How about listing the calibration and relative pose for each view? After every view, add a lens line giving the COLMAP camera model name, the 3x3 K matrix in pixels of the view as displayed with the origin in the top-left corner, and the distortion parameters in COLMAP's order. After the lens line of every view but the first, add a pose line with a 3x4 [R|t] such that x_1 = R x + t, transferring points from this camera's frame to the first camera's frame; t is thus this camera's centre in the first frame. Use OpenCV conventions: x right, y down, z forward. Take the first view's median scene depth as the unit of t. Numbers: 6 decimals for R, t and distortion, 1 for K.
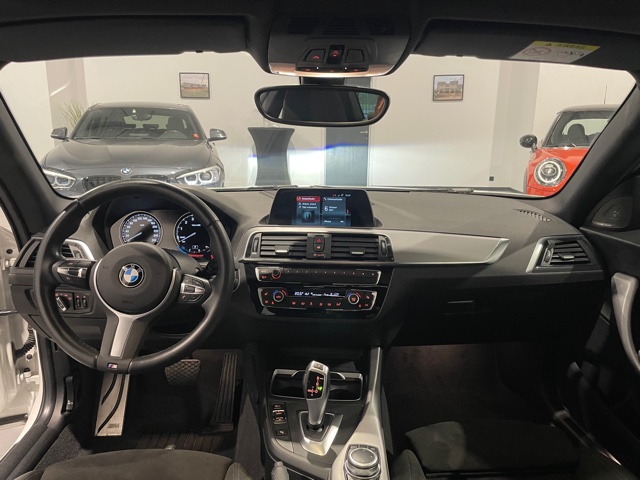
lens RADIAL K [[481.1, 0, 322.3], [0, 481.1, 245.7], [0, 0, 1]] dist [0.047678, -0.062909]
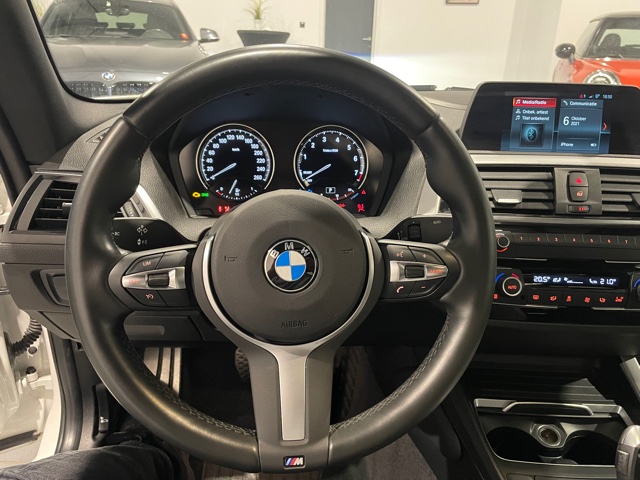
lens RADIAL K [[481.1, 0, 320.6], [0, 481.1, 242.5], [0, 0, 1]] dist [0.047678, -0.062909]
pose [[0.998862, 0.001838, 0.047667, -0.267127], [-0.009322, 0.987514, 0.157256, -0.021254], [-0.046783, -0.157521, 0.986407, 0.388454]]
